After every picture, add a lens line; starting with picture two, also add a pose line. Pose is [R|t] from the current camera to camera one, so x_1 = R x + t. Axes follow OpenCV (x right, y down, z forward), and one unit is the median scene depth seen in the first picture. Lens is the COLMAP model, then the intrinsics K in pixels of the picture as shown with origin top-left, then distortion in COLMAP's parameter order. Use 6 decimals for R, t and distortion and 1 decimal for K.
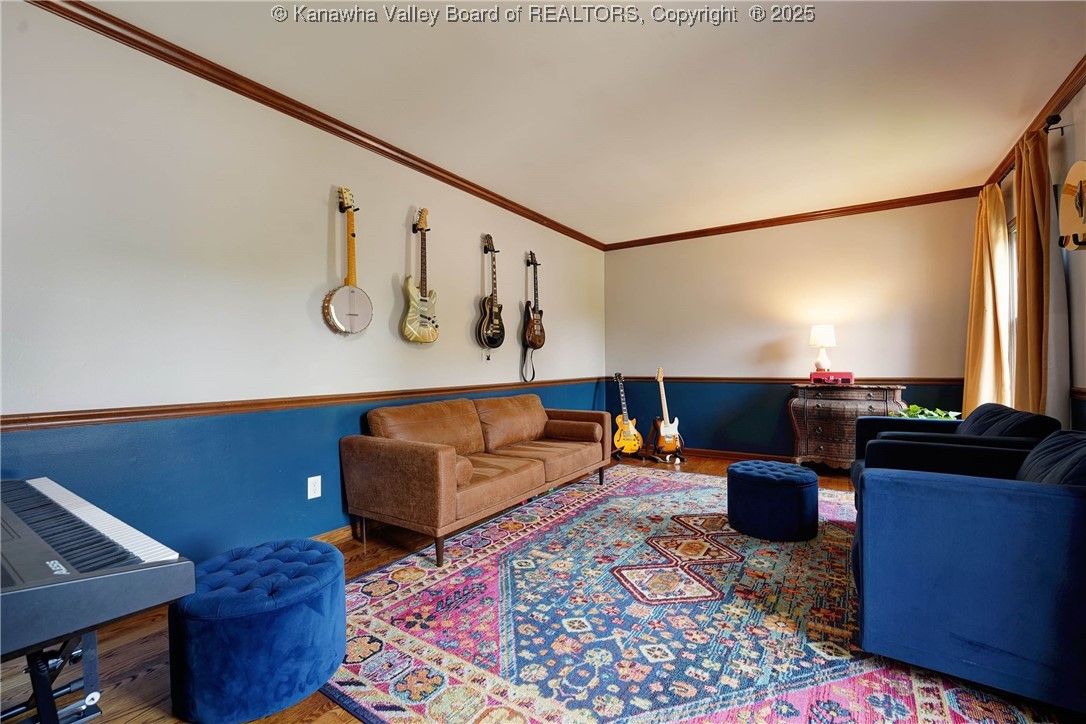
lens RADIAL K [[467.7, 0, 543.0], [0, 467.7, 362.0], [0, 0, 1]] dist [-0.019020, 0.001059]
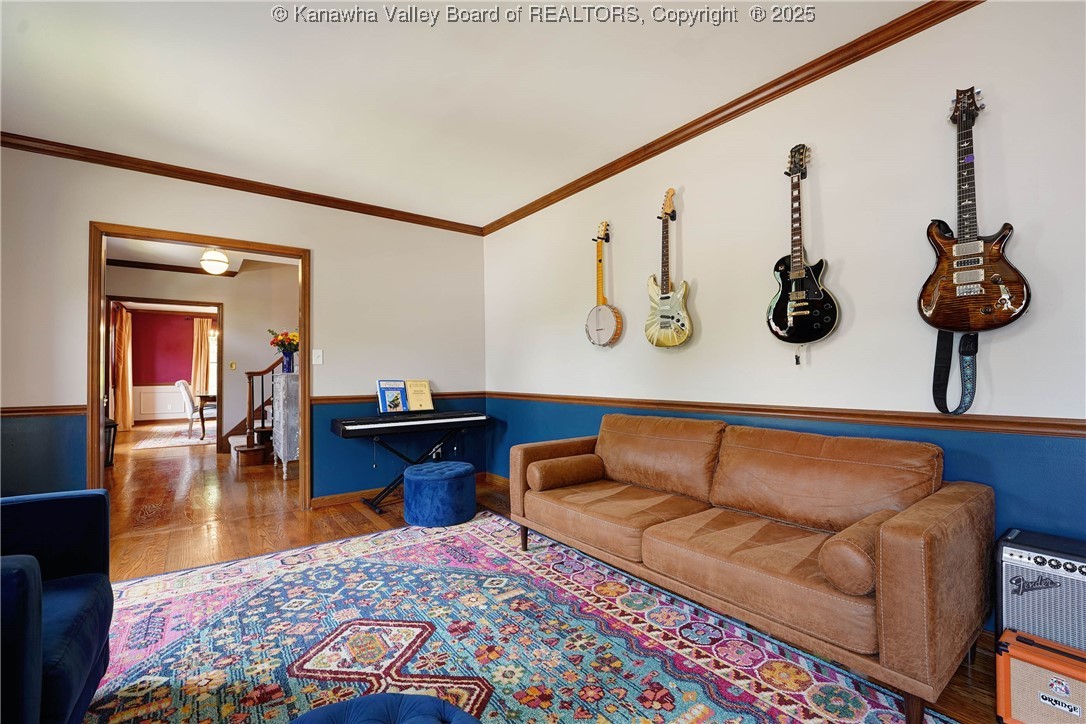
lens RADIAL K [[467.7, 0, 543.0], [0, 467.7, 362.0], [0, 0, 1]] dist [-0.019020, 0.001059]
pose [[-0.338121, -0.007839, -0.941070, 1.008544], [0.018732, 0.999711, -0.015058, -0.008061], [0.940916, -0.022720, -0.337876, 1.722628]]
